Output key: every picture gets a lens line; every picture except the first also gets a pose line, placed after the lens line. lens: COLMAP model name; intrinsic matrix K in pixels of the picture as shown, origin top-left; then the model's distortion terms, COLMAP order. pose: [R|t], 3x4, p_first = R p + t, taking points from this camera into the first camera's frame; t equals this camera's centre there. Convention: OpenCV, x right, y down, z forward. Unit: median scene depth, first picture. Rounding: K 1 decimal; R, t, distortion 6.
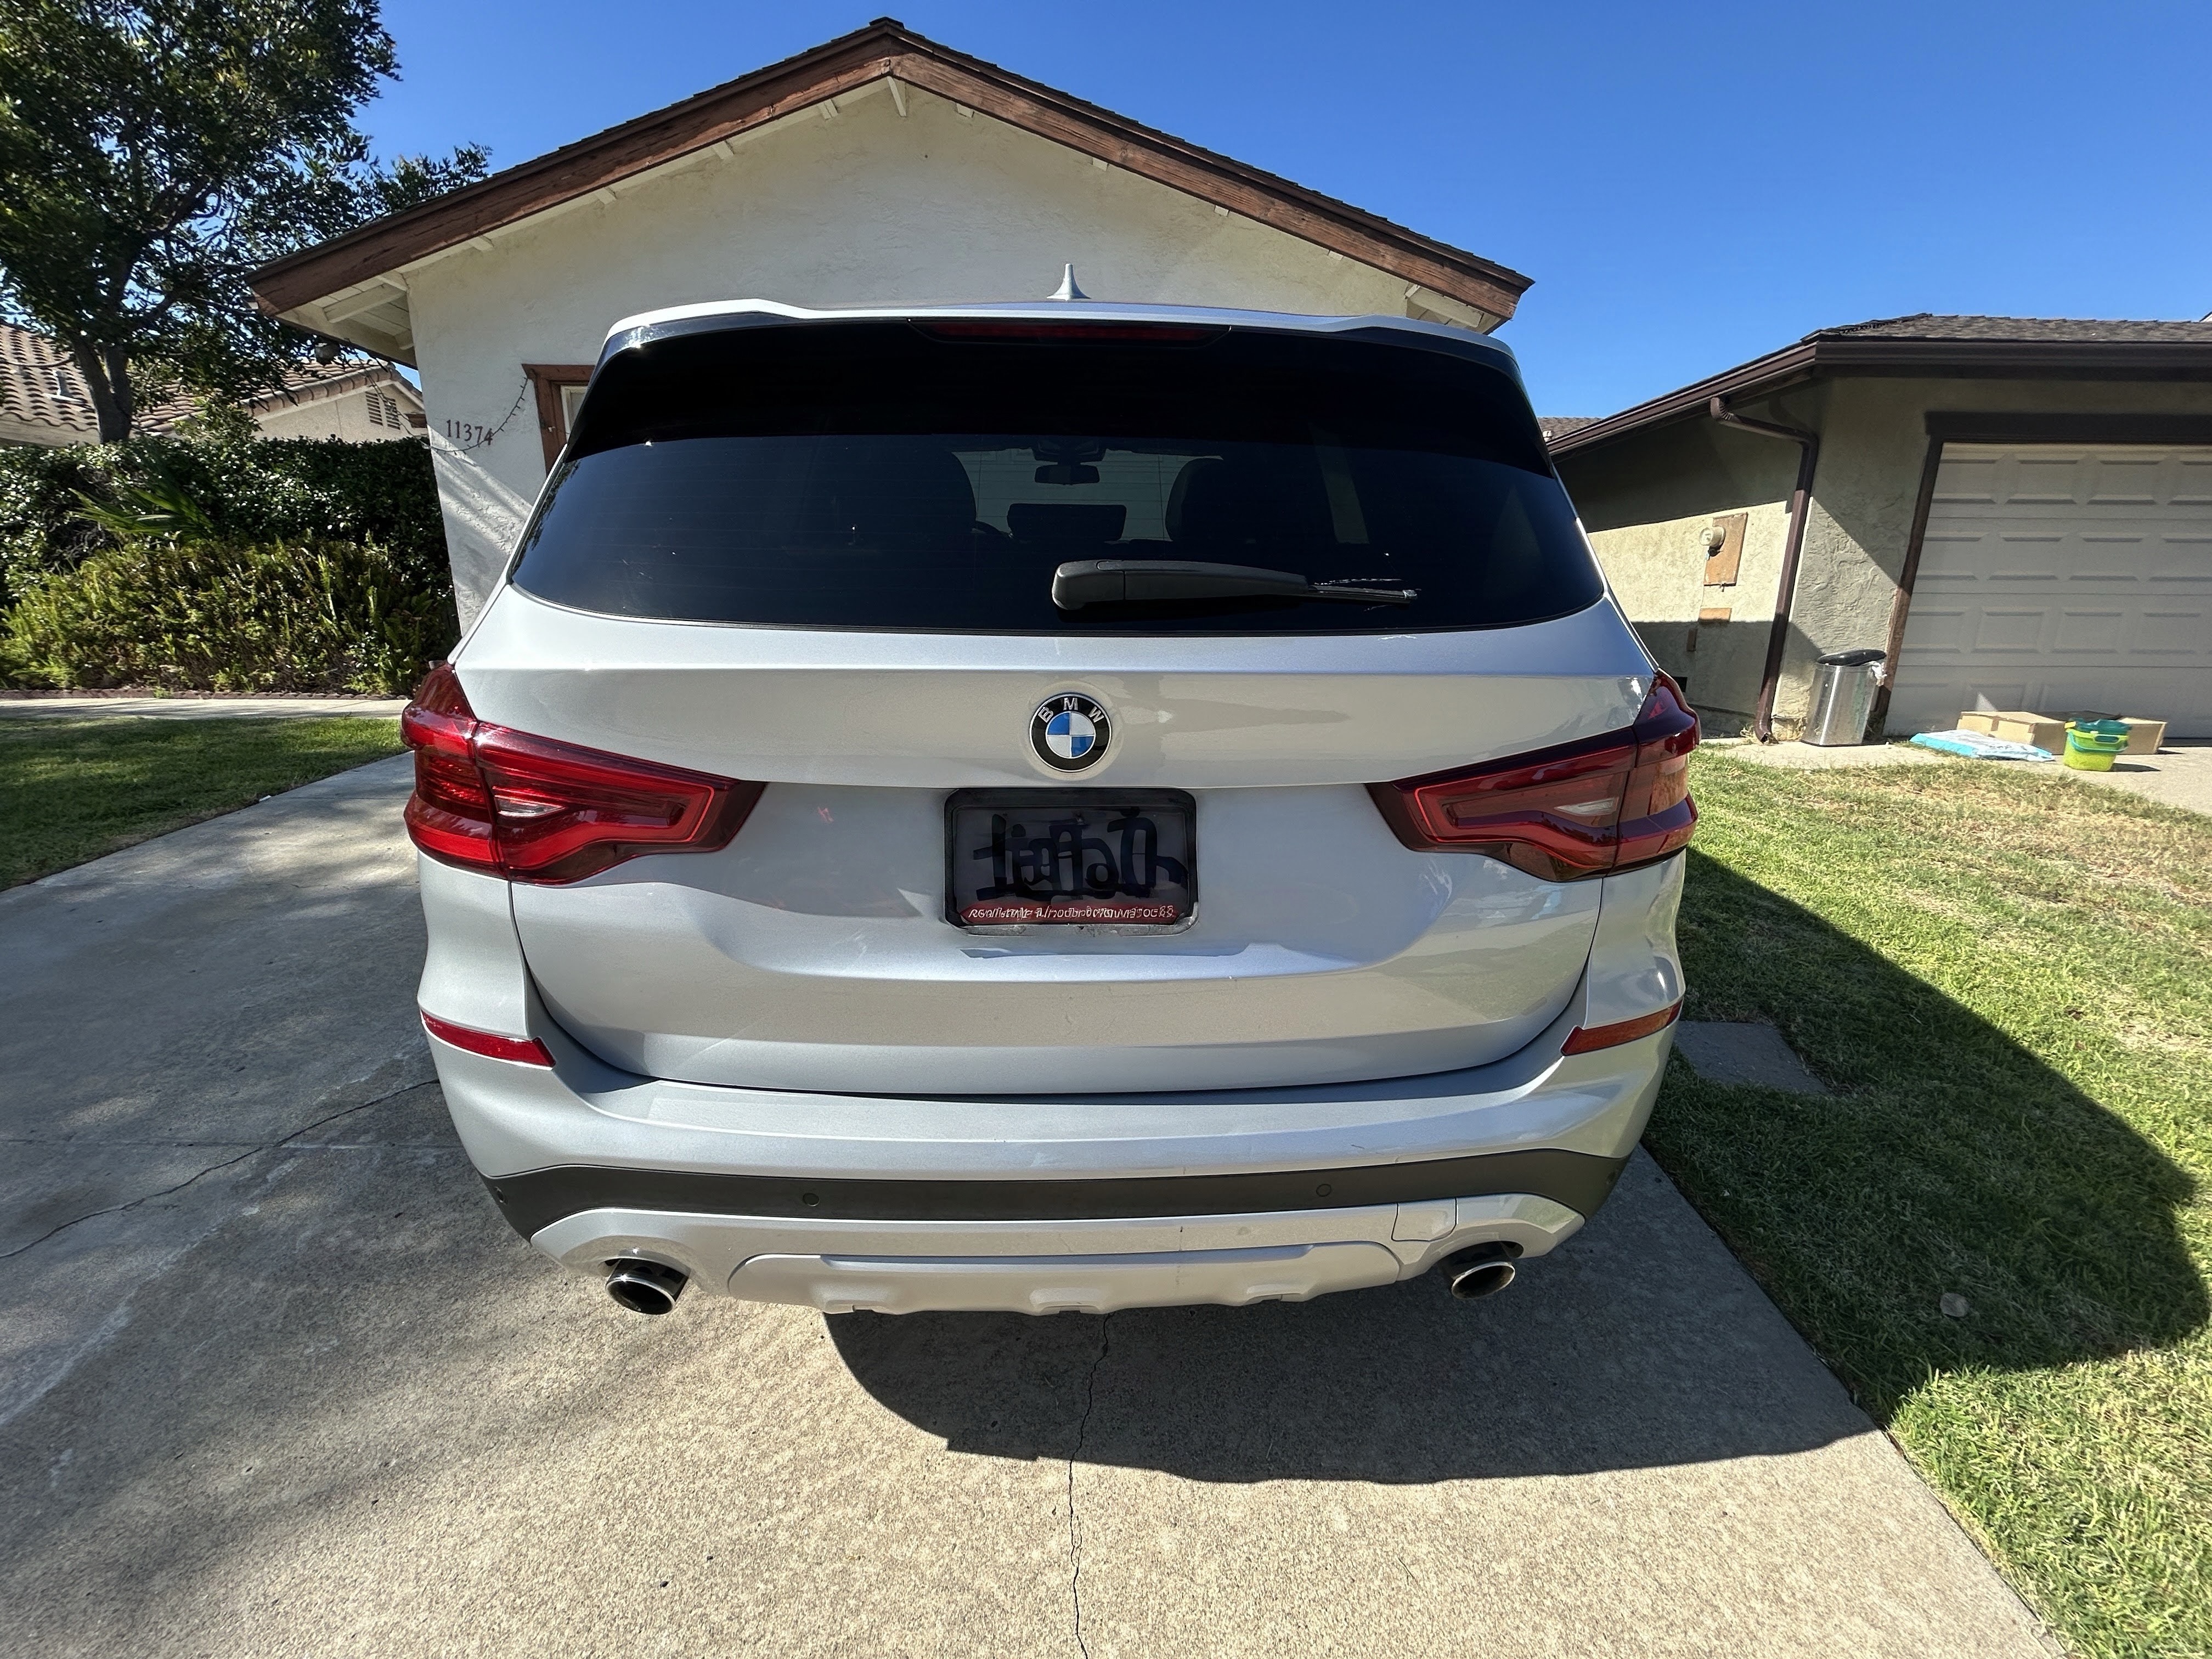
lens RADIAL K [[889.4, 0, 1109.9], [0, 889.4, 831.1], [0, 0, 1]] dist [0.000719, -0.000809]
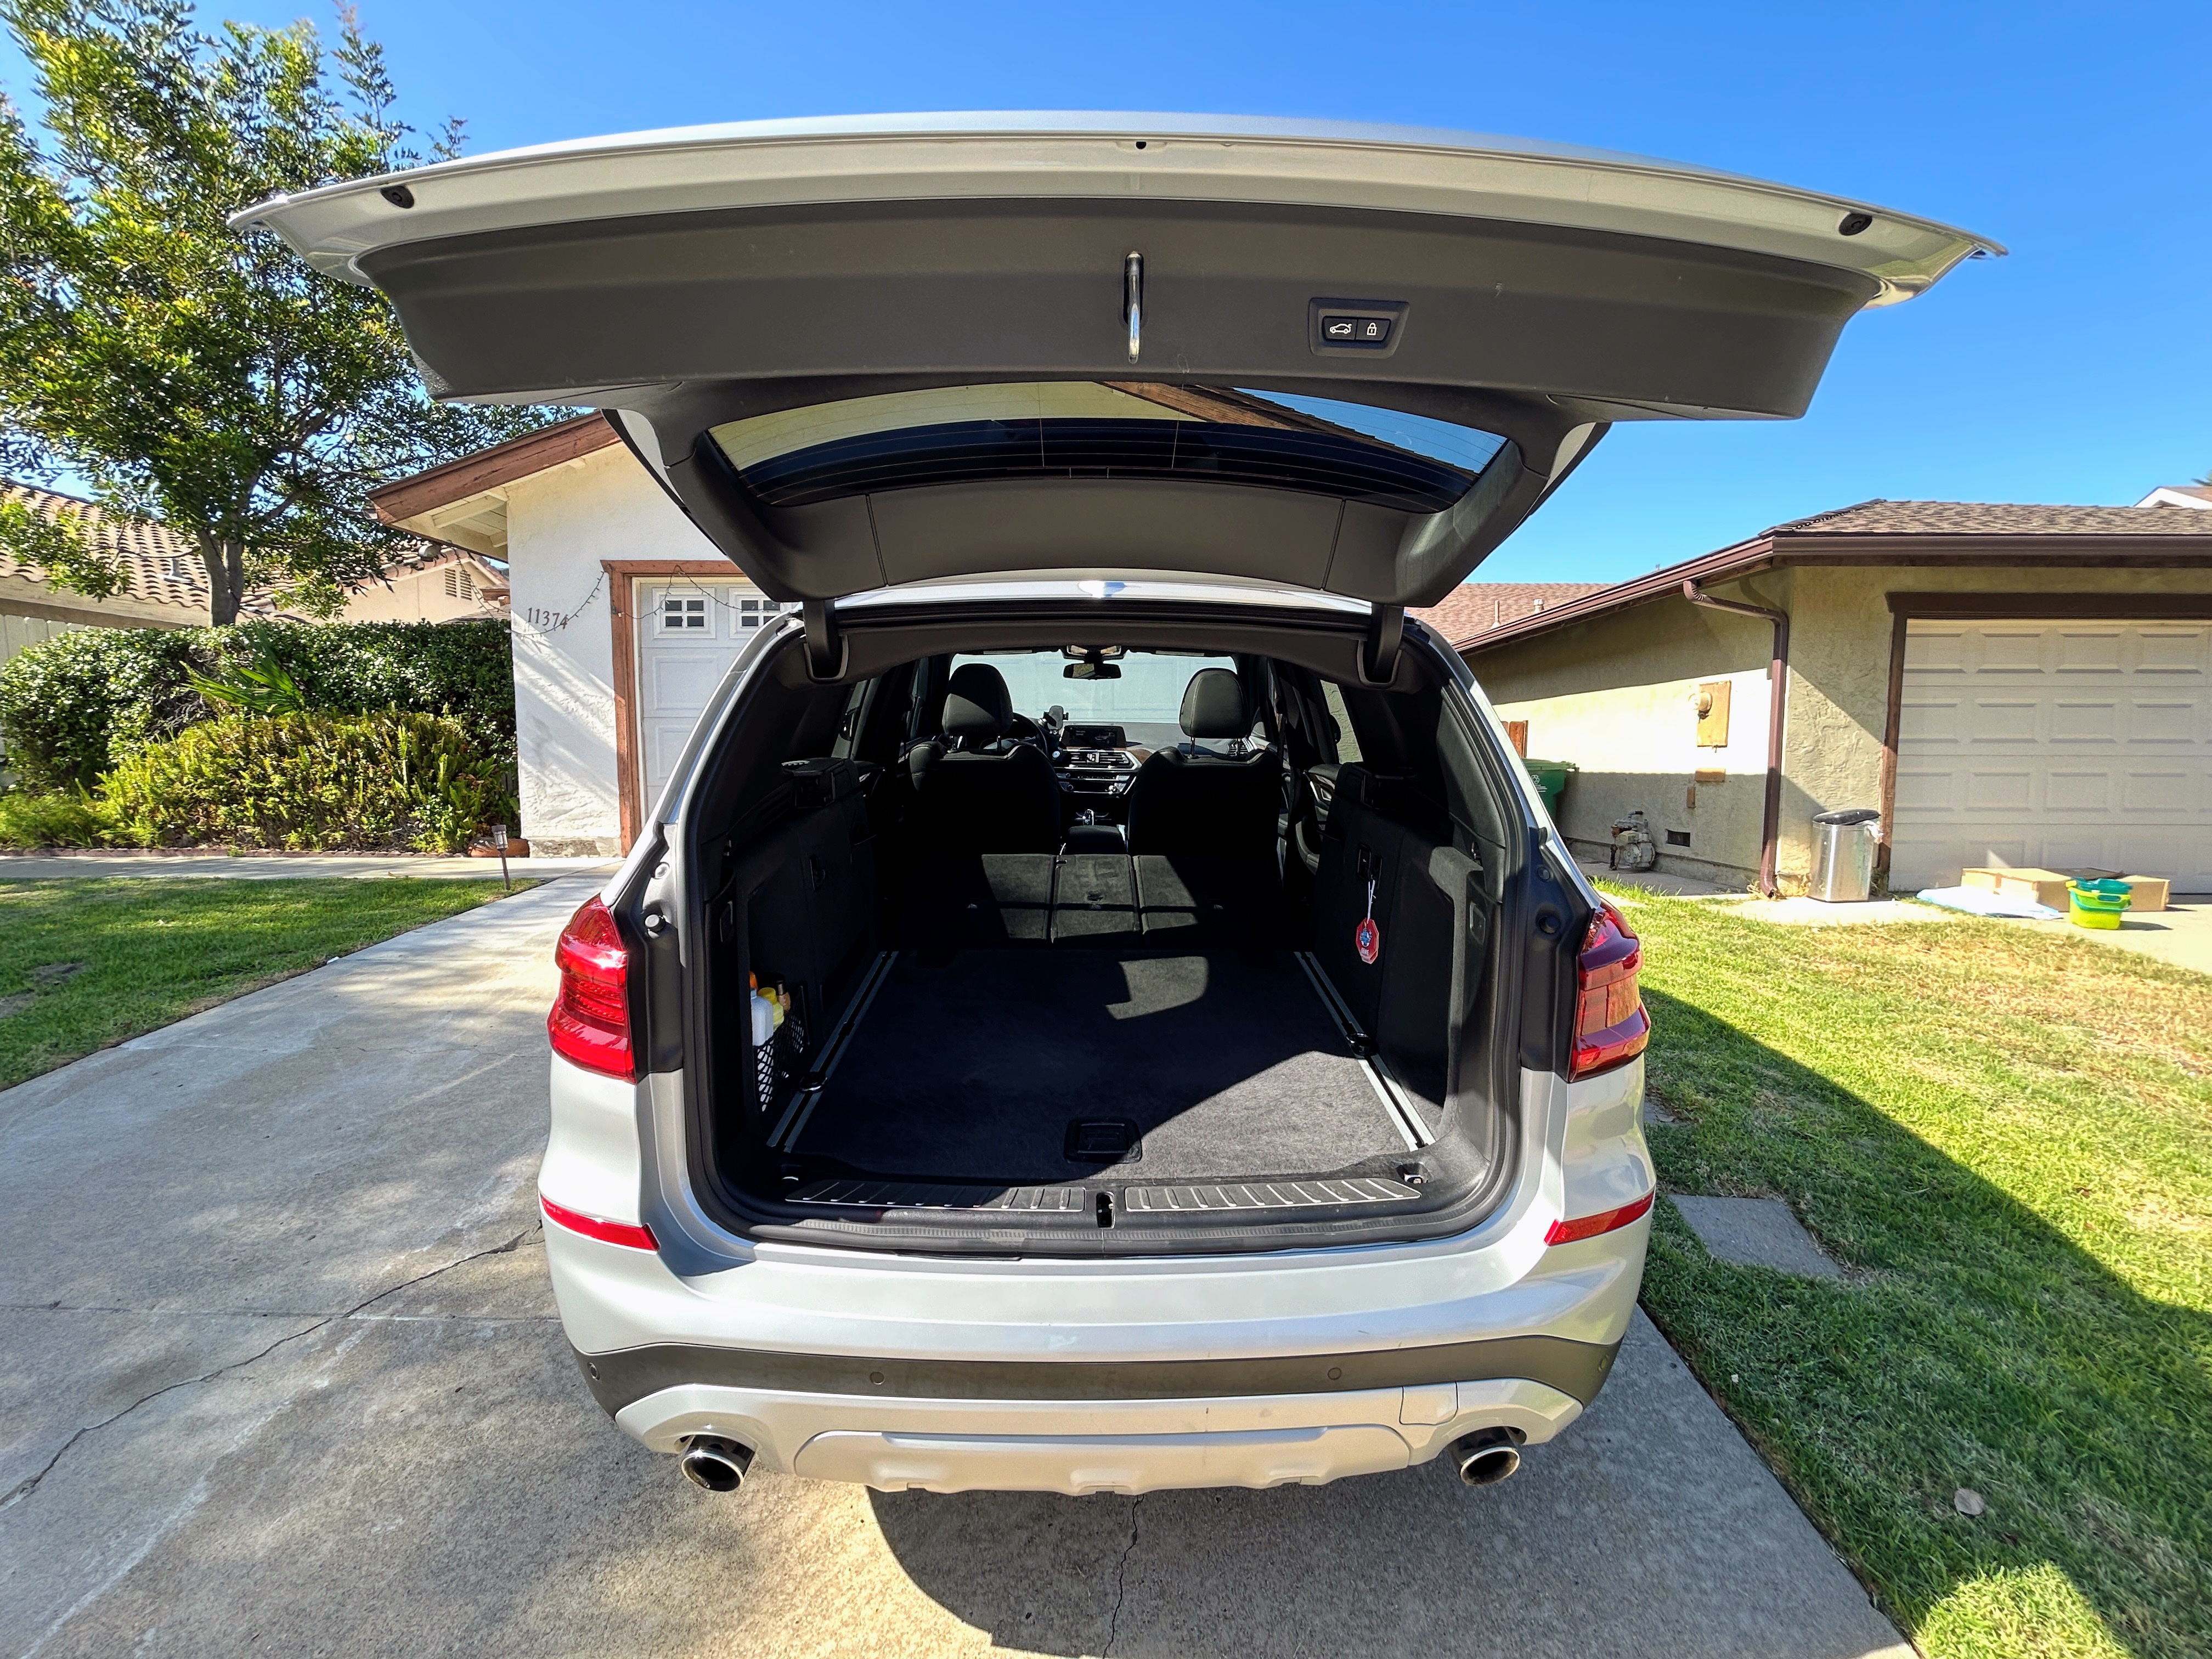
lens RADIAL K [[894.9, 0, 1104.0], [0, 894.9, 821.0], [0, 0, 1]] dist [0.002290, -0.001114]
pose [[0.999682, -0.005003, -0.024726, -0.008030], [0.000877, 0.986436, -0.164146, -0.051332], [0.025212, 0.164072, 0.986126, -0.122068]]
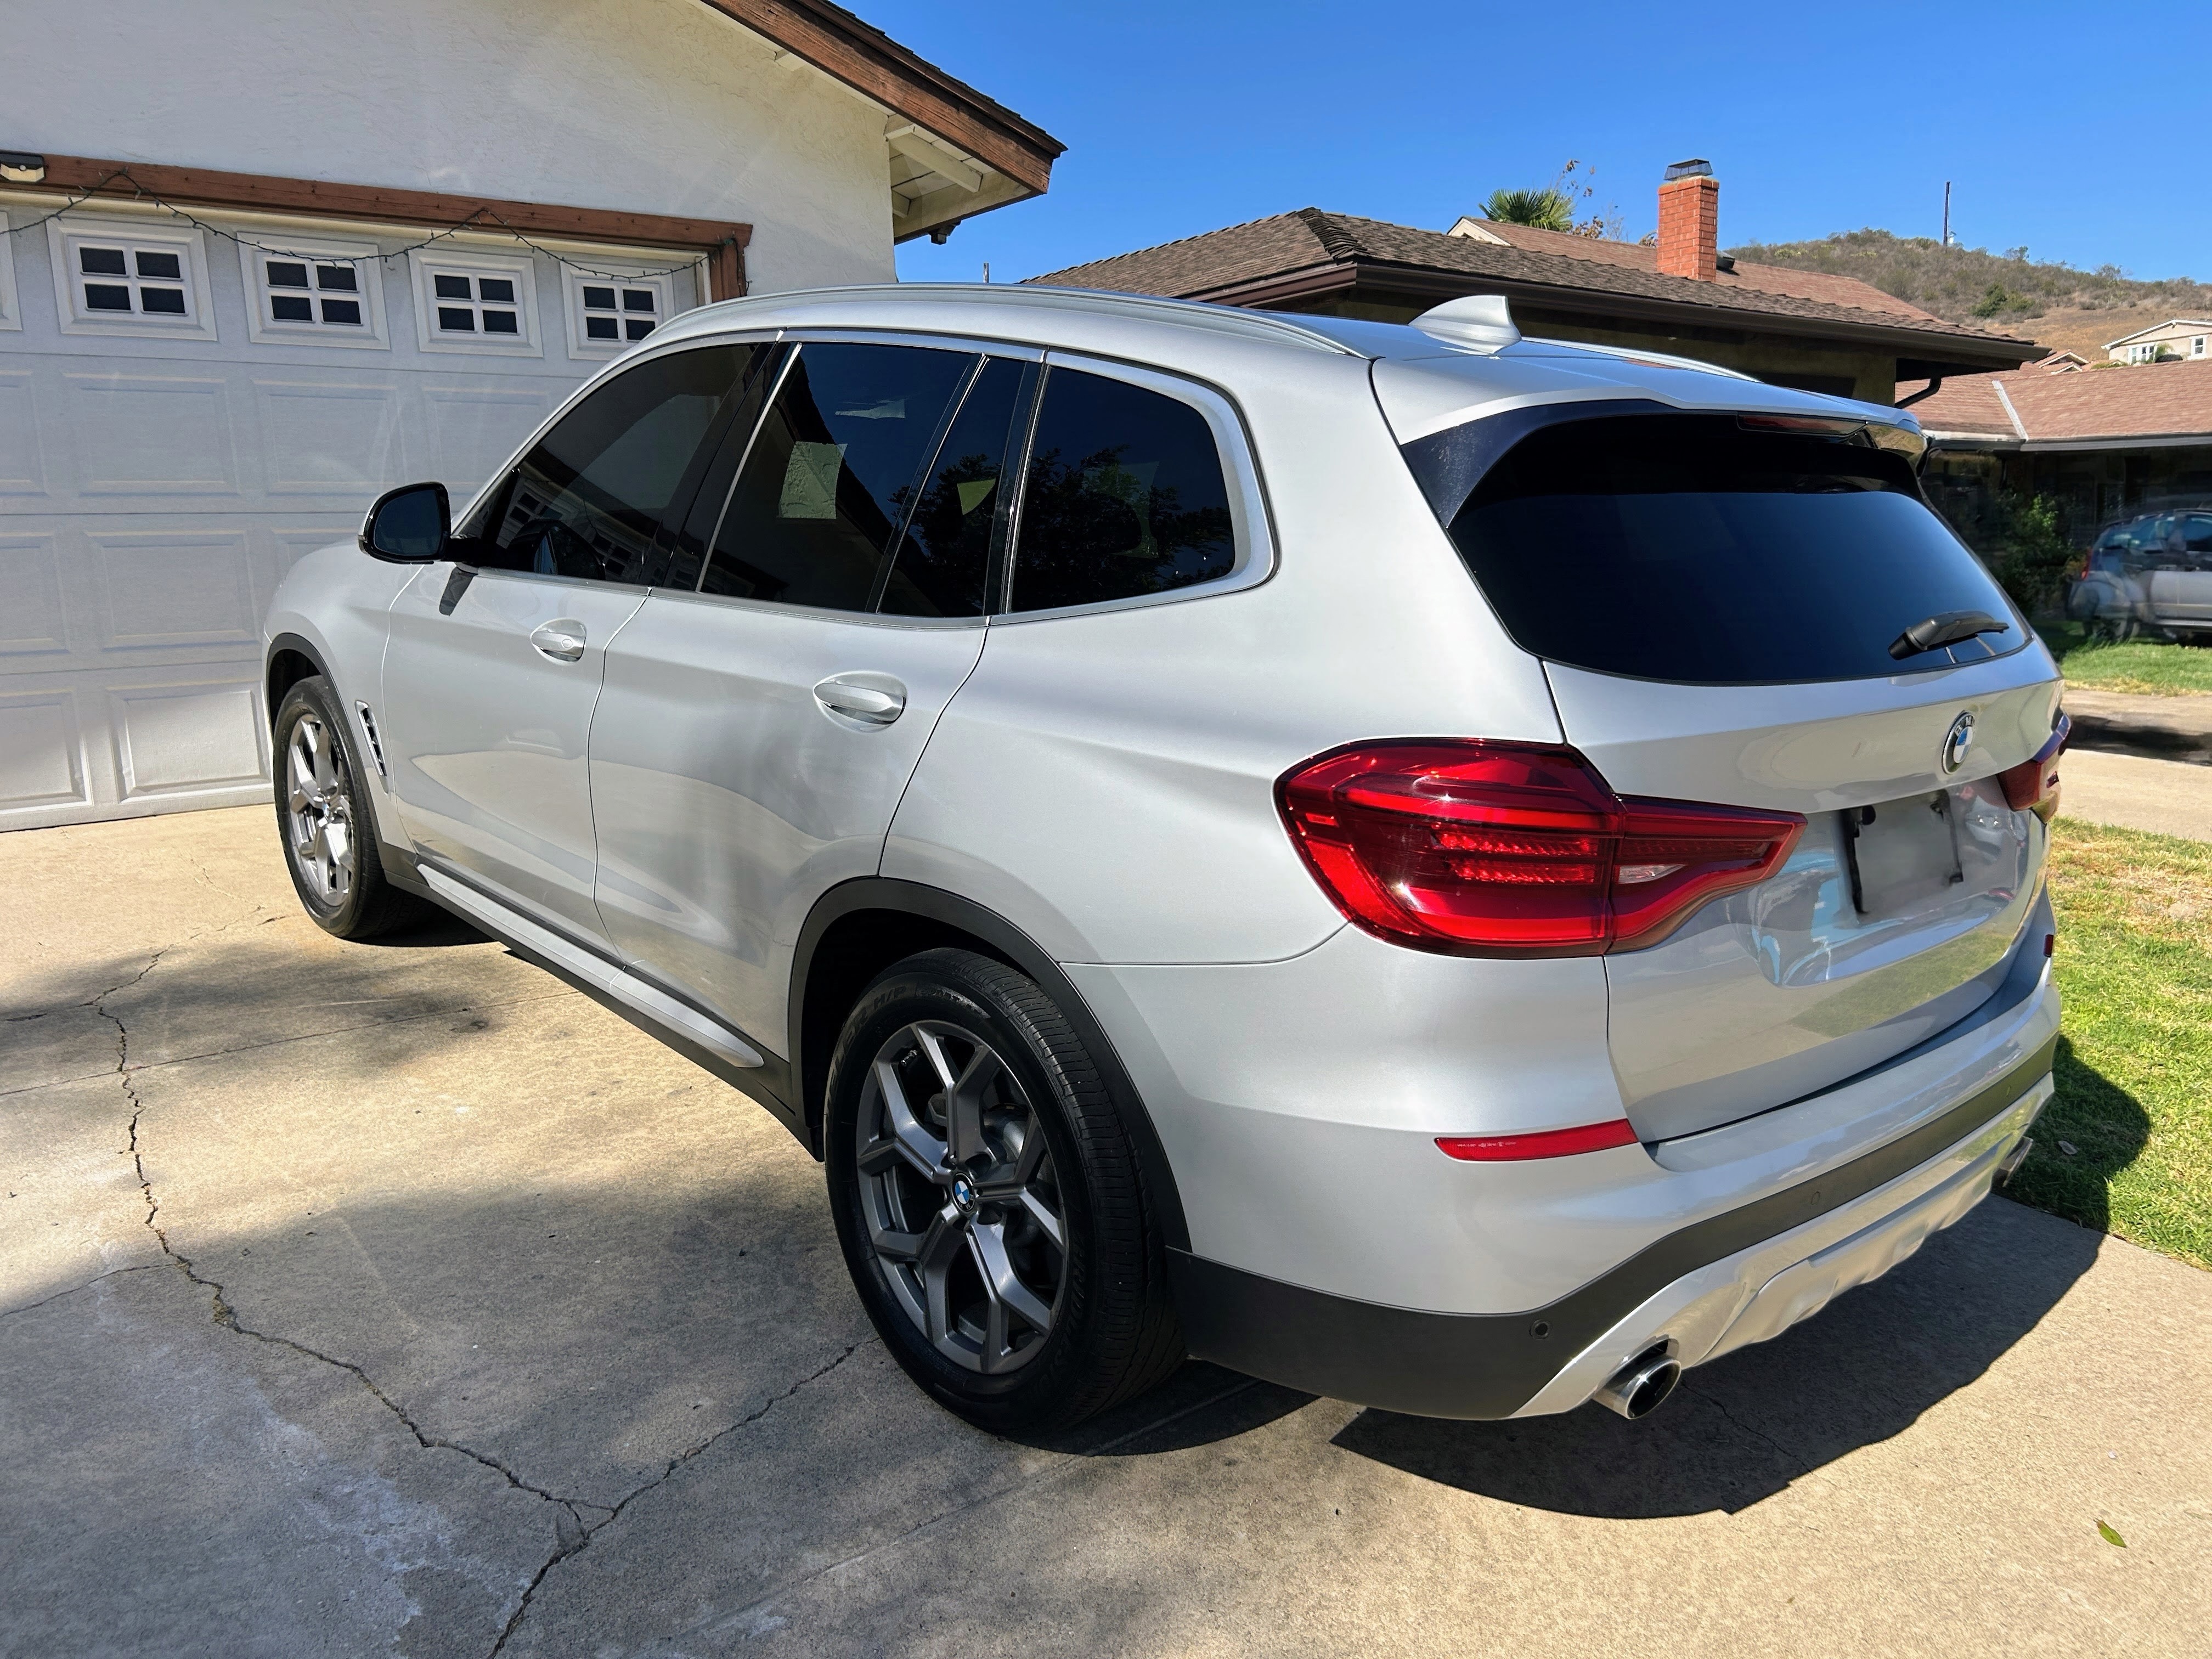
lens RADIAL K [[1672.5, 0, 1116.6], [0, 1672.5, 829.1], [0, 0, 1]] dist [0.002215, -0.006672]
pose [[0.775284, -0.128292, 0.618447, -1.180590], [0.183201, 0.982737, -0.025799, -0.074778], [-0.604460, 0.133302, 0.785403, -0.080984]]
